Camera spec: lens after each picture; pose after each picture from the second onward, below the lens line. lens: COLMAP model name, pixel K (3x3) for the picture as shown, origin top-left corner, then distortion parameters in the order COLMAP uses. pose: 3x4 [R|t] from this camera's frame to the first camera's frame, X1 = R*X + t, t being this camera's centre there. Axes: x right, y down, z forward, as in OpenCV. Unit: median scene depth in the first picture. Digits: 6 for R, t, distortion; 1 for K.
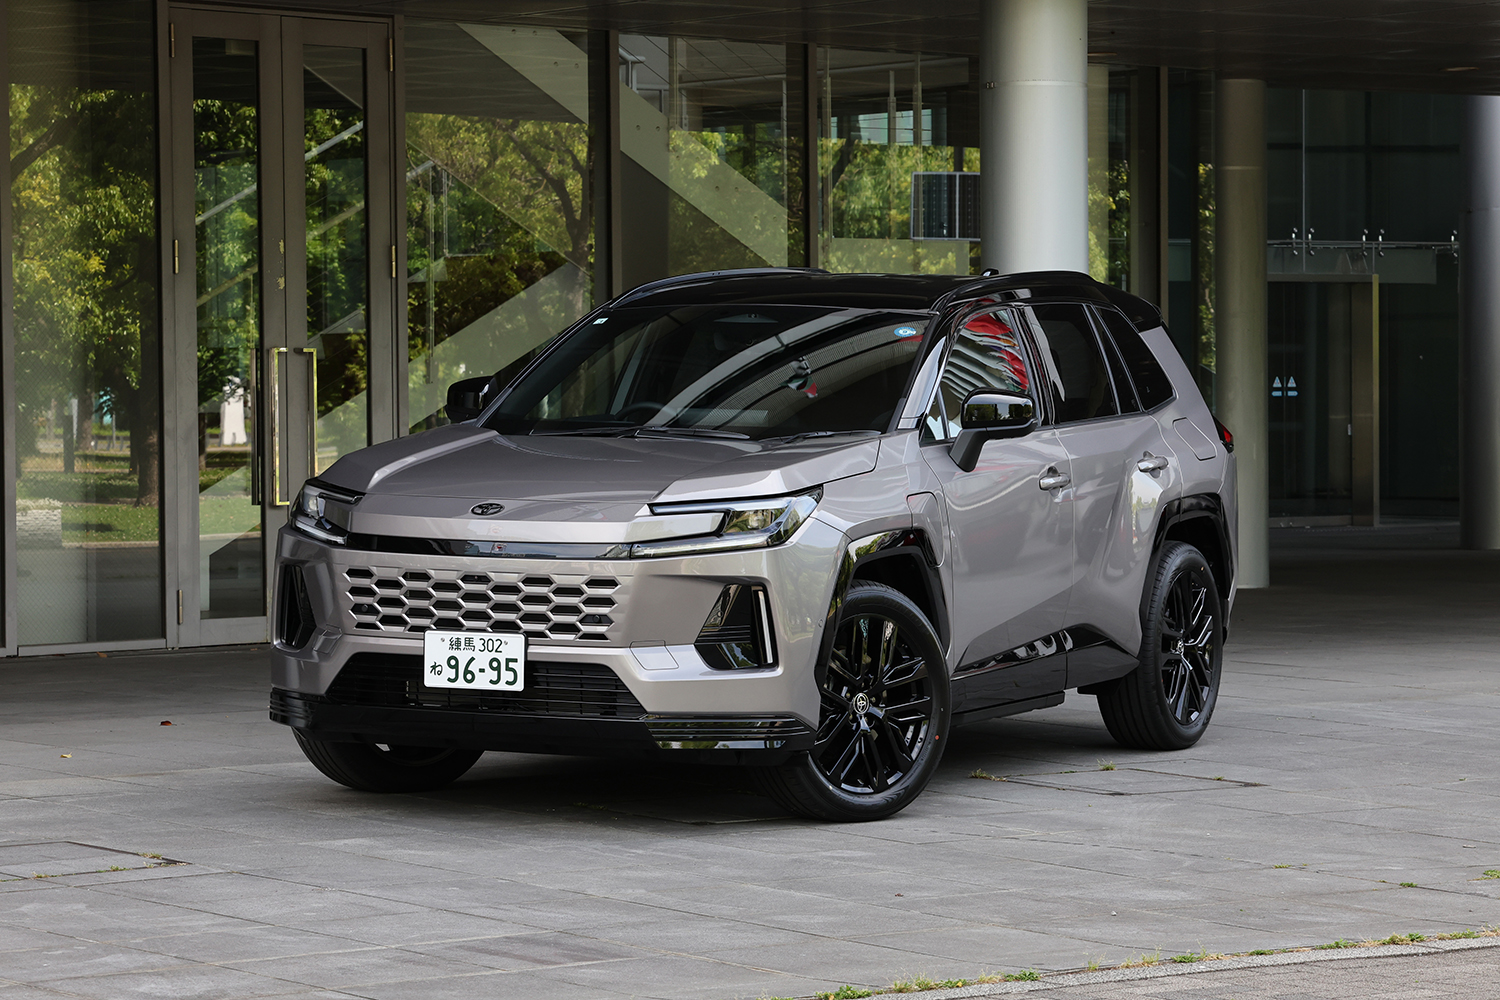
lens RADIAL K [[4346.9, 0, 750.0], [0, 4346.9, 500.0], [0, 0, 1]] dist [0.138166, 2.222846]
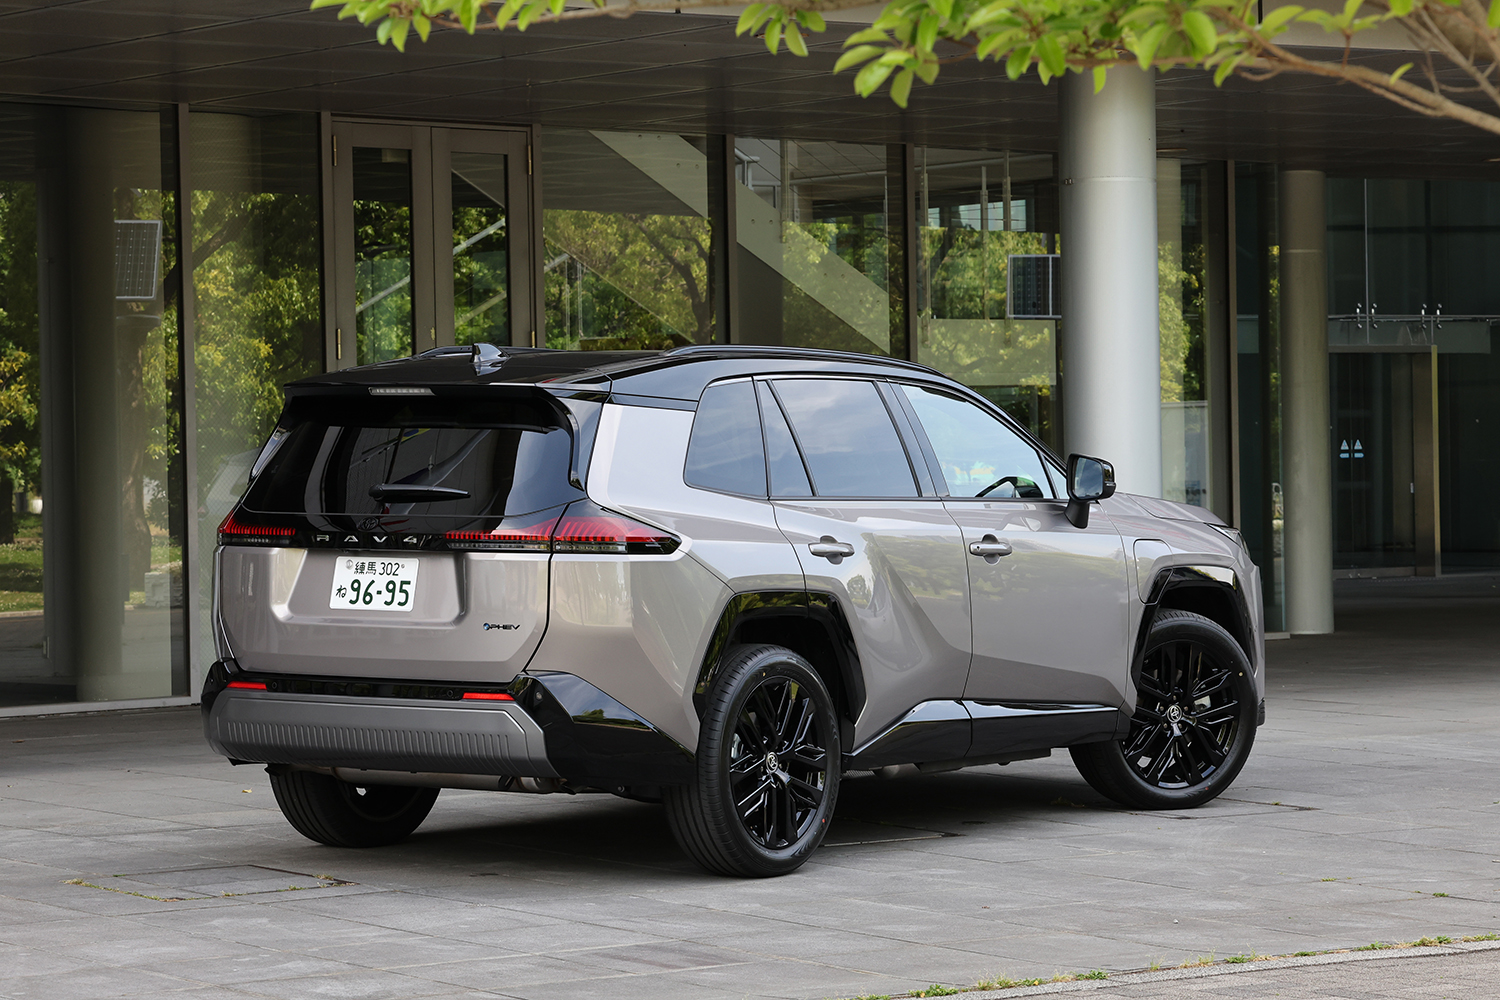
lens RADIAL K [[4727.1, 0, 750.0], [0, 4727.1, 500.0], [0, 0, 1]] dist [-0.005108, 1.639756]
pose [[0.999220, -0.009779, -0.038256, 0.019950], [0.009275, 0.999868, -0.013314, 0.001196], [0.038381, 0.012948, 0.999179, -0.210506]]
